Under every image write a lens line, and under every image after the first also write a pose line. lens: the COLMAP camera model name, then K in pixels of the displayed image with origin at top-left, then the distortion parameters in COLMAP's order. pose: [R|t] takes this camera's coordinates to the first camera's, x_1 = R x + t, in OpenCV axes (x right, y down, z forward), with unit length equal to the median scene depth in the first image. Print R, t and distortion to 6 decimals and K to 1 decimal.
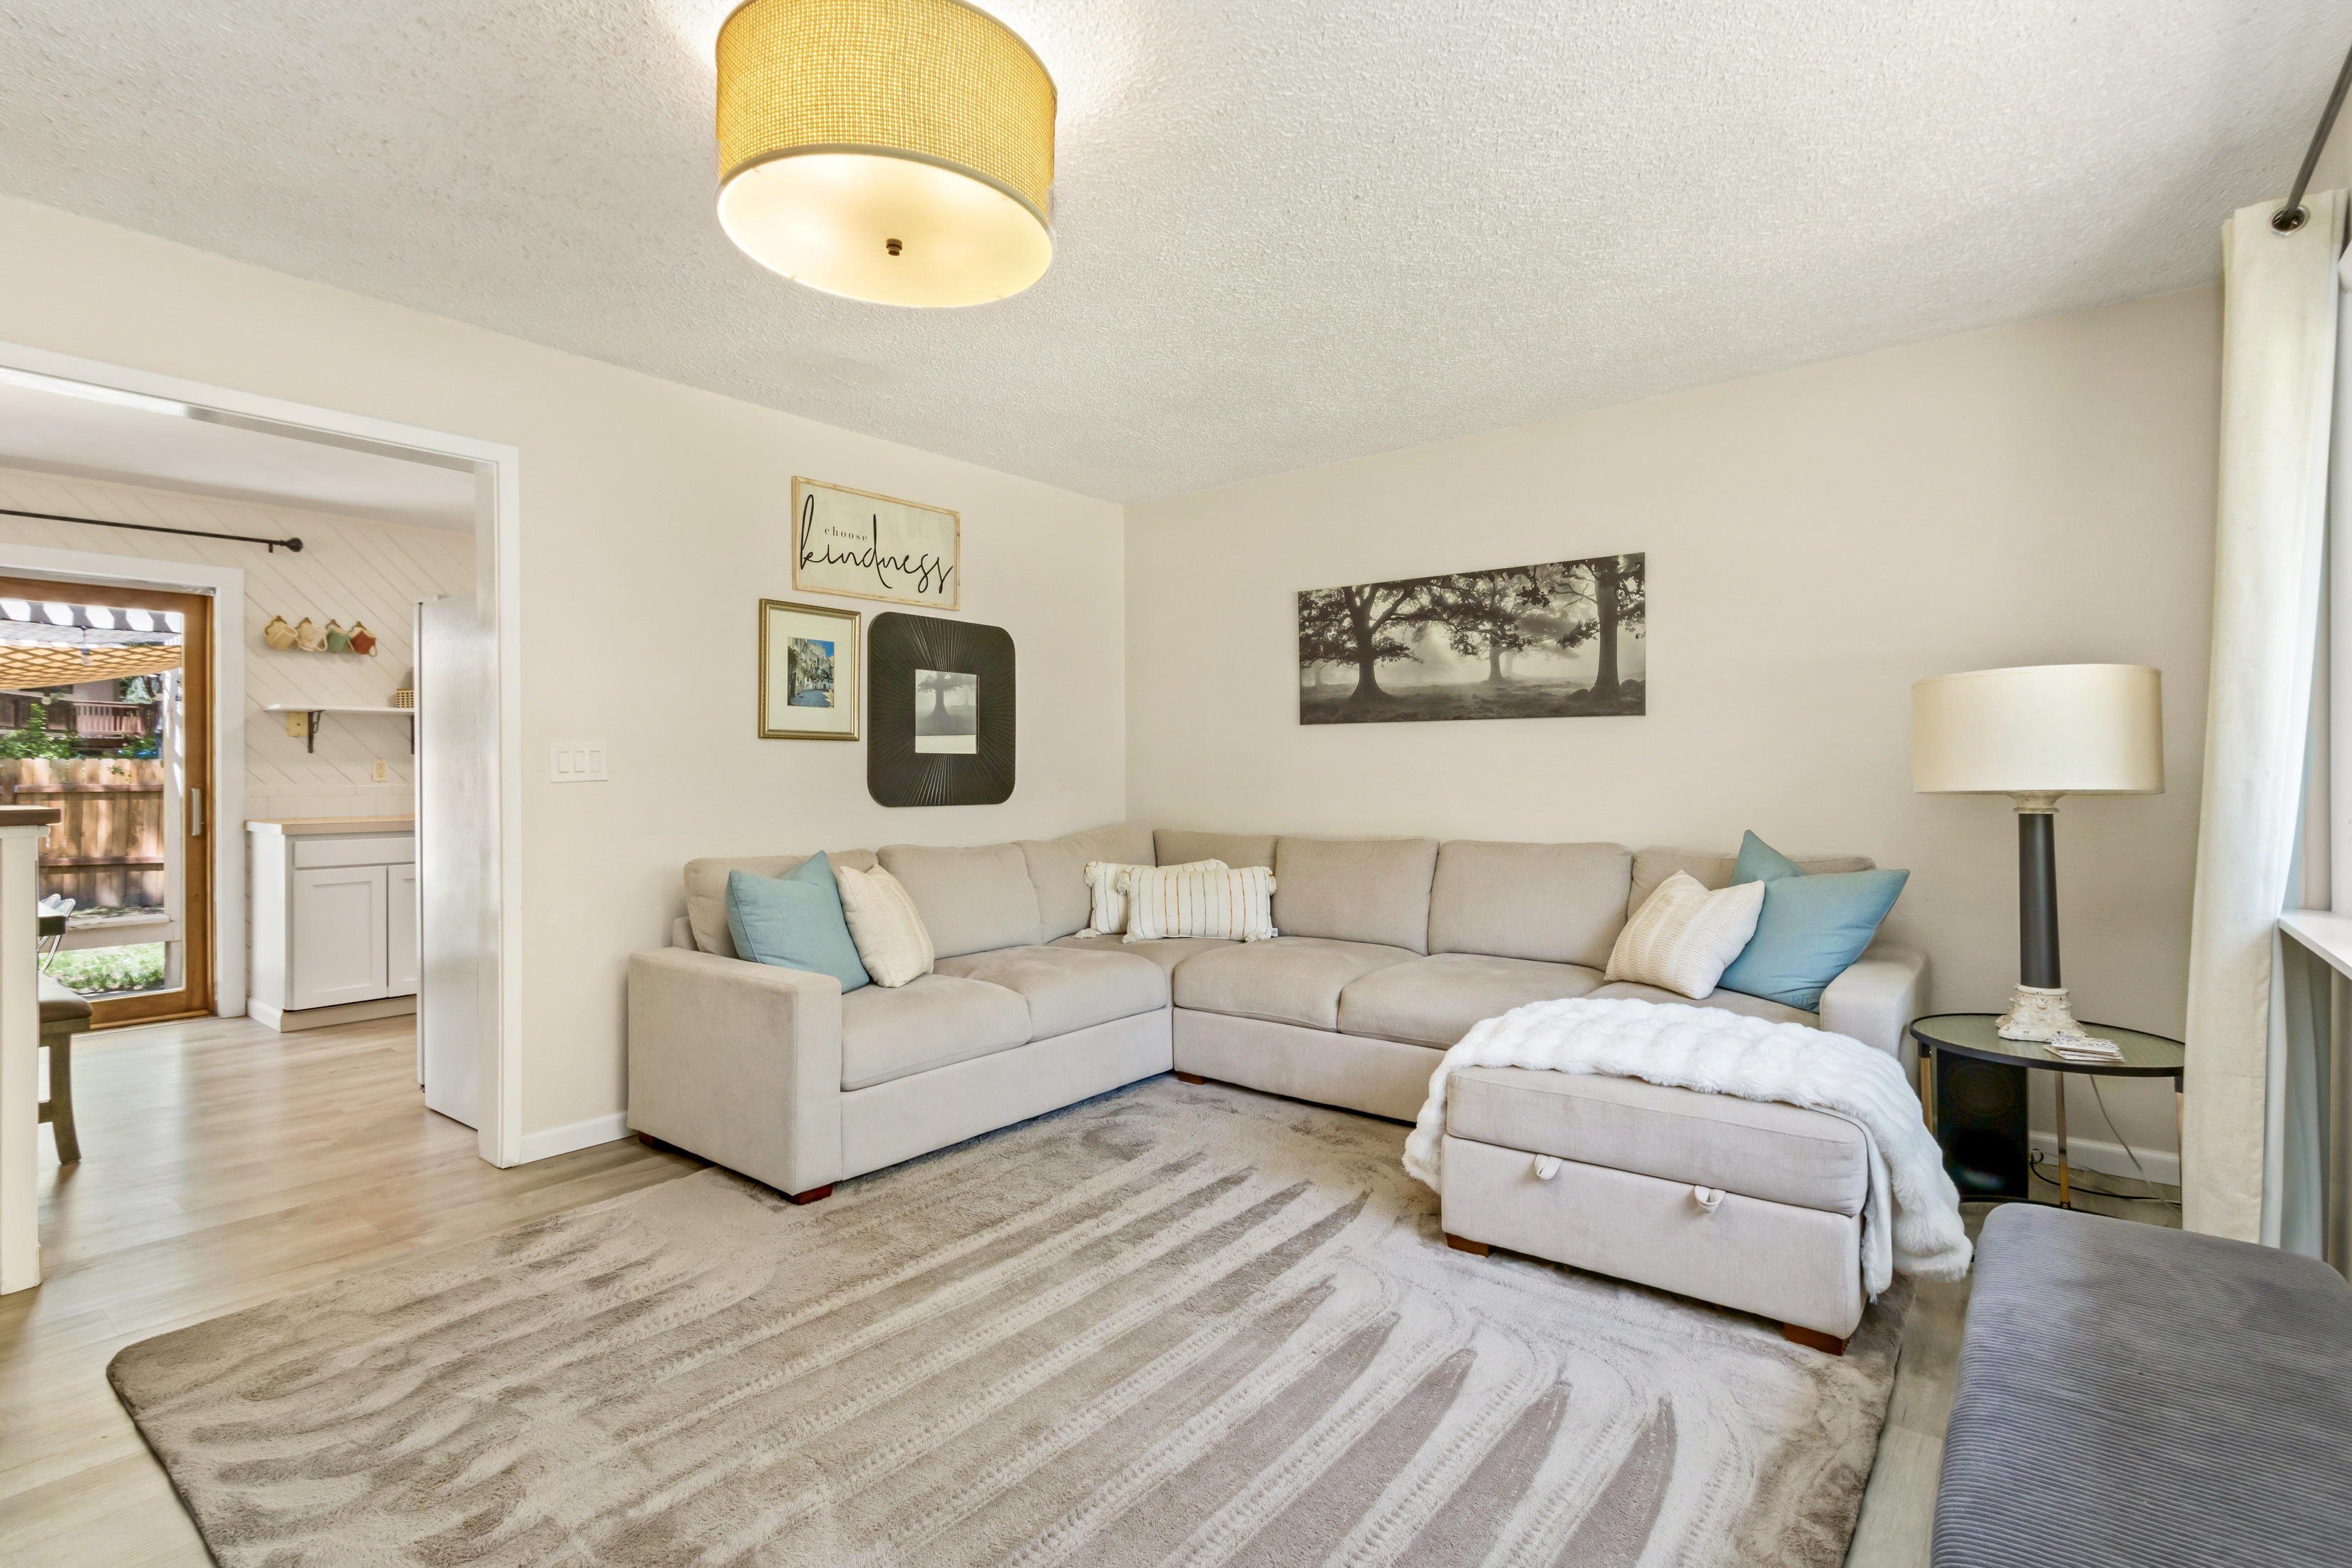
lens RADIAL K [[1097.6, 0, 1187.5], [0, 1097.6, 768.2], [0, 0, 1]] dist [-0.000948, -0.000333]
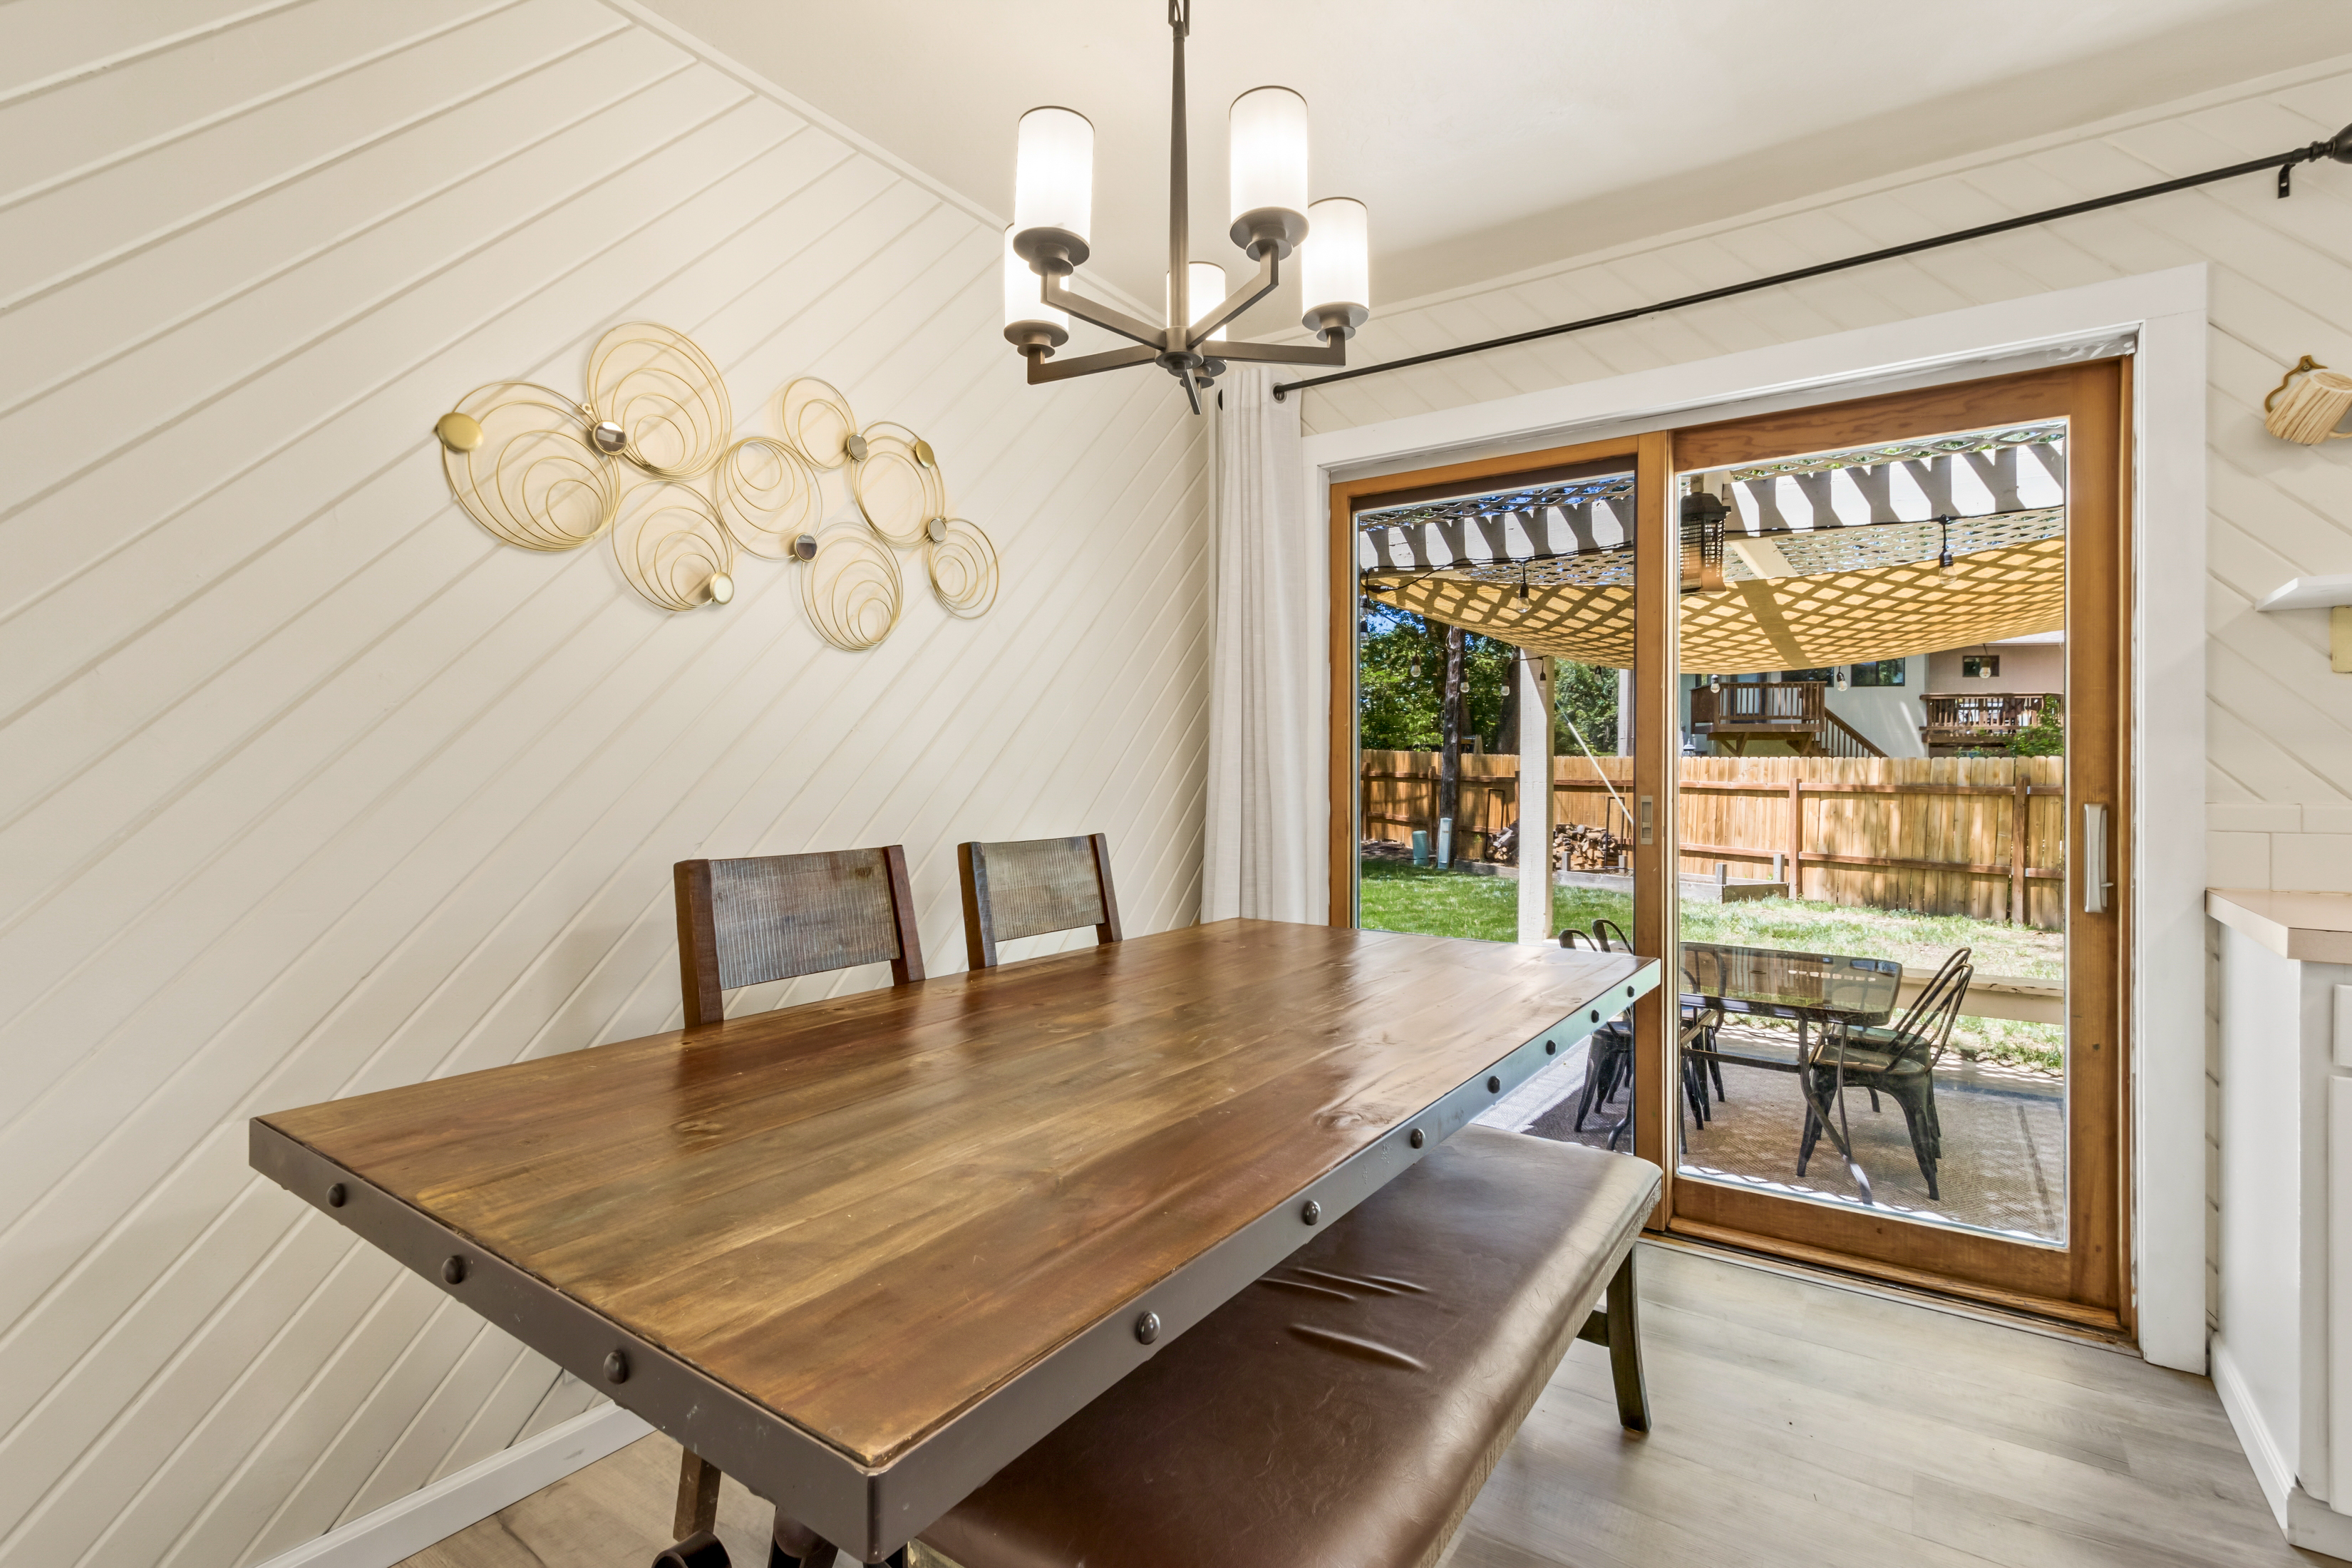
lens RADIAL K [[1097.6, 0, 1168.2], [0, 1097.6, 770.6], [0, 0, 1]] dist [-0.000948, -0.000333]
pose [[0.042144, 0.004436, -0.999102, -0.548521], [-0.002560, 0.999987, 0.004332, 0.004287], [0.999108, 0.002375, 0.042155, 0.696361]]
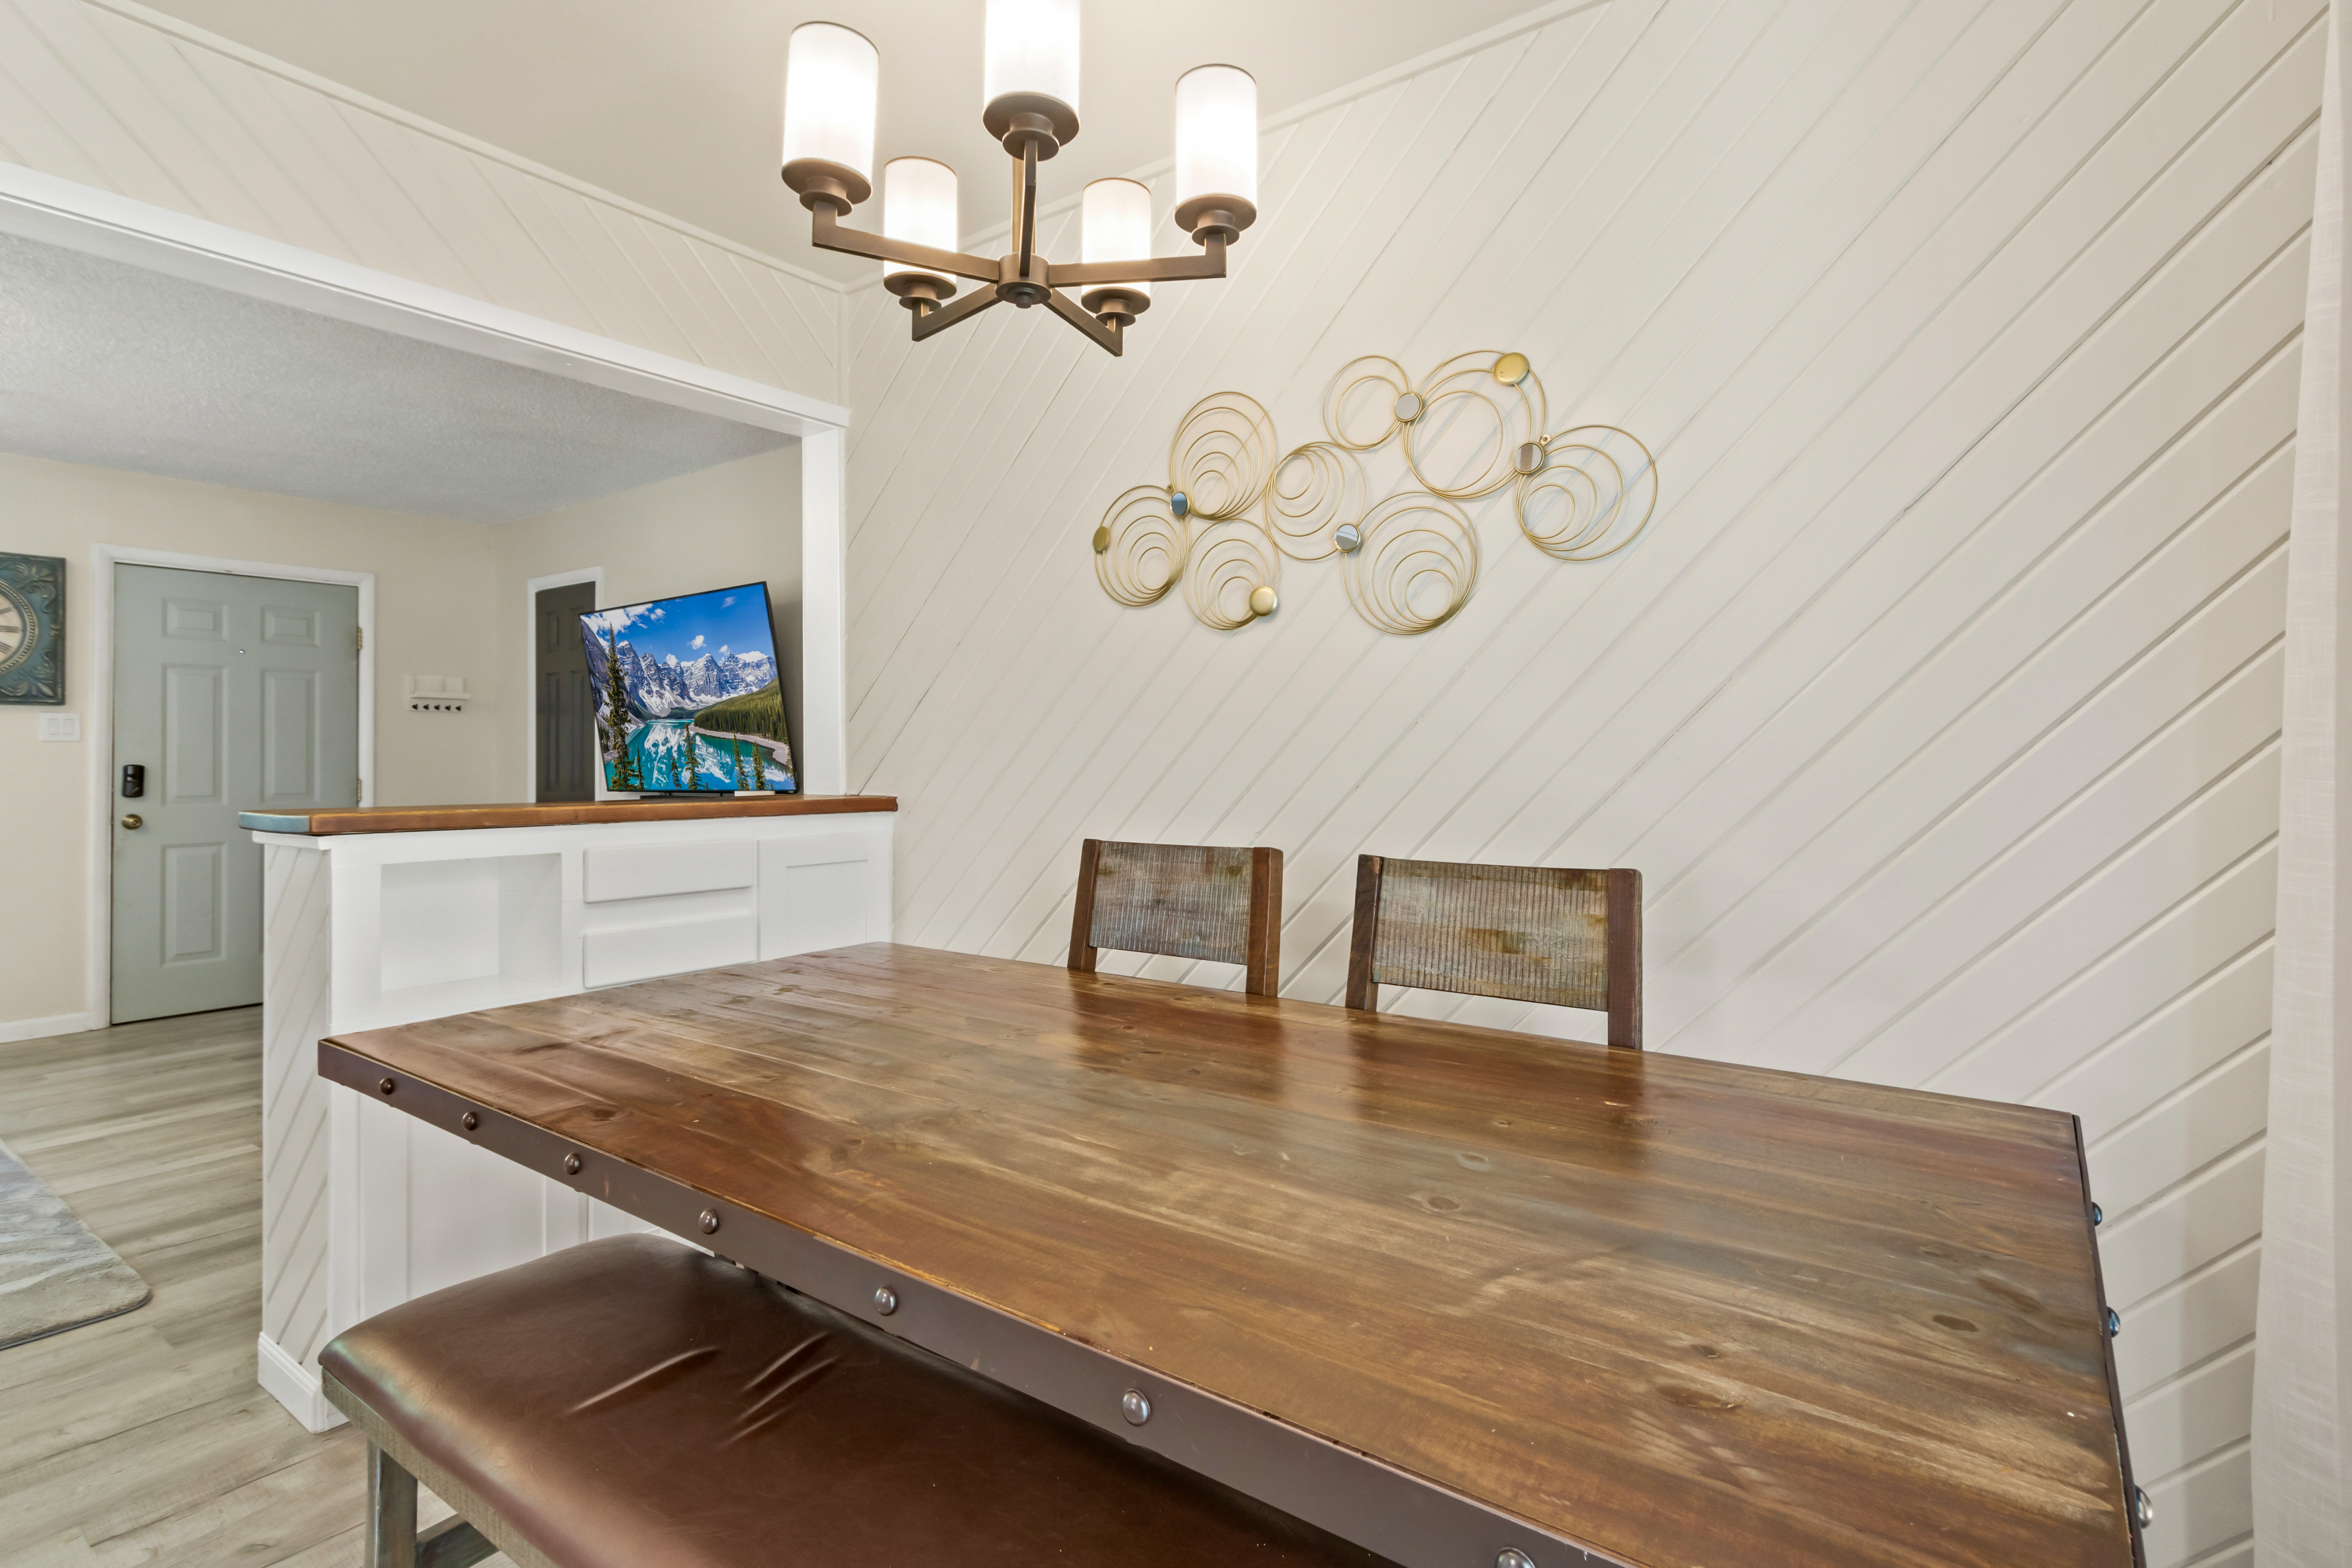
lens RADIAL K [[1097.6, 0, 1178.7], [0, 1097.6, 763.0], [0, 0, 1]] dist [-0.000948, -0.000333]
pose [[-0.999308, 0.010296, -0.035734, -0.944435], [0.010045, 0.999924, 0.007195, 0.000831], [0.035805, 0.006831, -0.999335, 1.022281]]
